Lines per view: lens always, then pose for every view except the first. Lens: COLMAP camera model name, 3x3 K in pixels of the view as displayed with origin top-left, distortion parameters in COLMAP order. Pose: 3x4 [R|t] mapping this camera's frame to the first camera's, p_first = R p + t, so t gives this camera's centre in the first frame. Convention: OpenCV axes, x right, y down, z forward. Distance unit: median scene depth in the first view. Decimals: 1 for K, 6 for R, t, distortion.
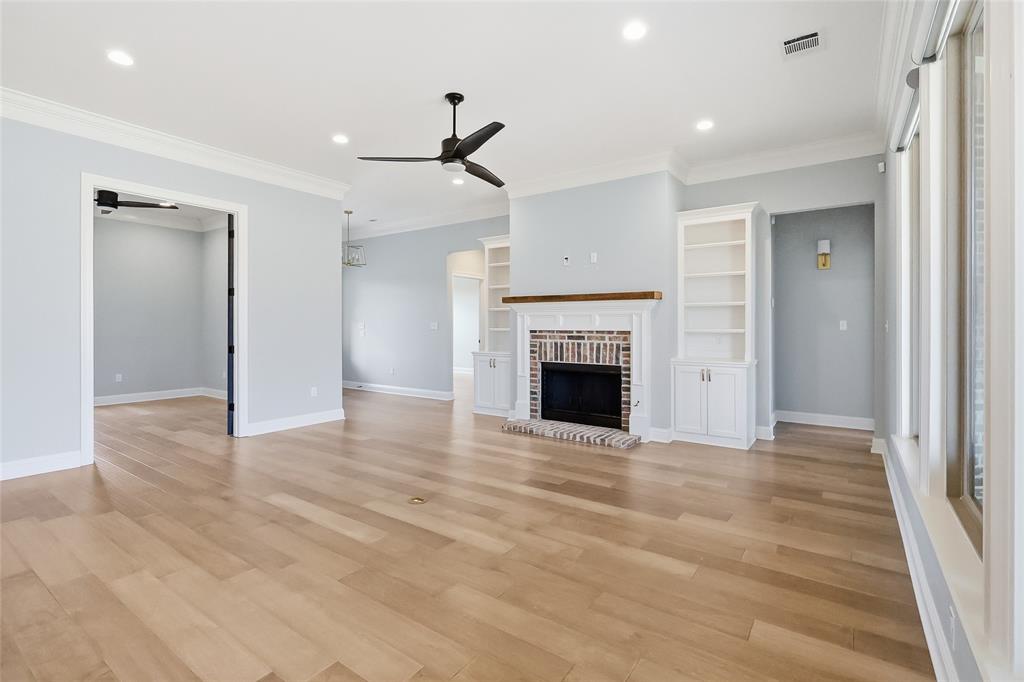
lens RADIAL K [[476.1, 0, 507.8], [0, 476.1, 335.1], [0, 0, 1]] dist [-0.001894, 0.000318]
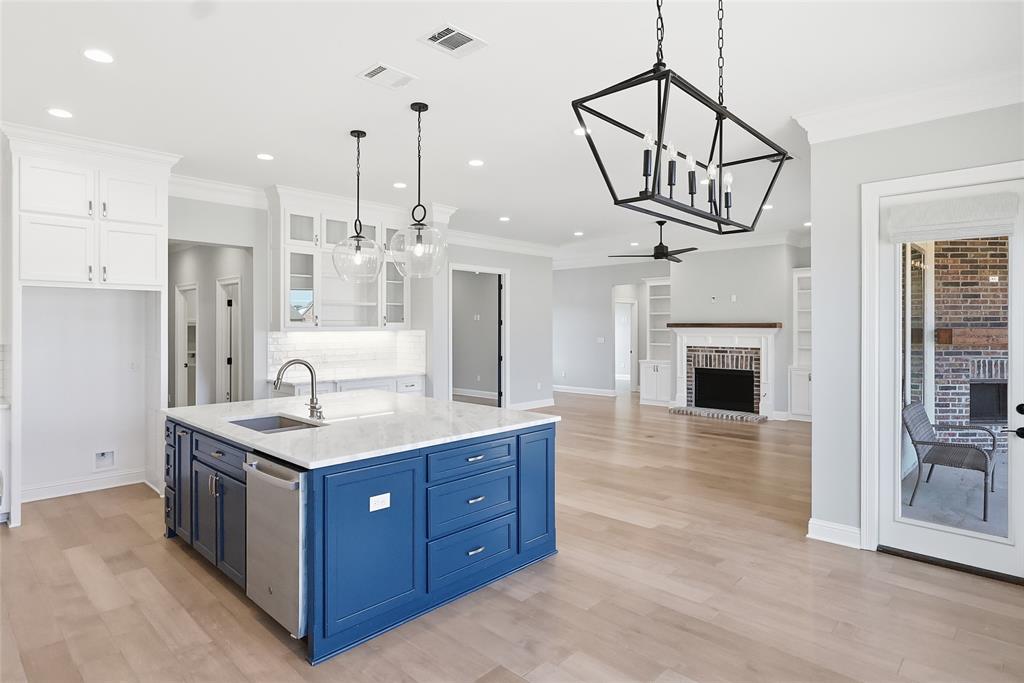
lens RADIAL K [[557.9, 0, 511.9], [0, 557.9, 334.7], [0, 0, 1]] dist [0.002893, 0.000612]
pose [[0.989939, 0.000445, -0.141491, -0.261313], [-0.001285, 0.999982, -0.005846, -0.037081], [0.141486, 0.005969, 0.989922, -0.836363]]
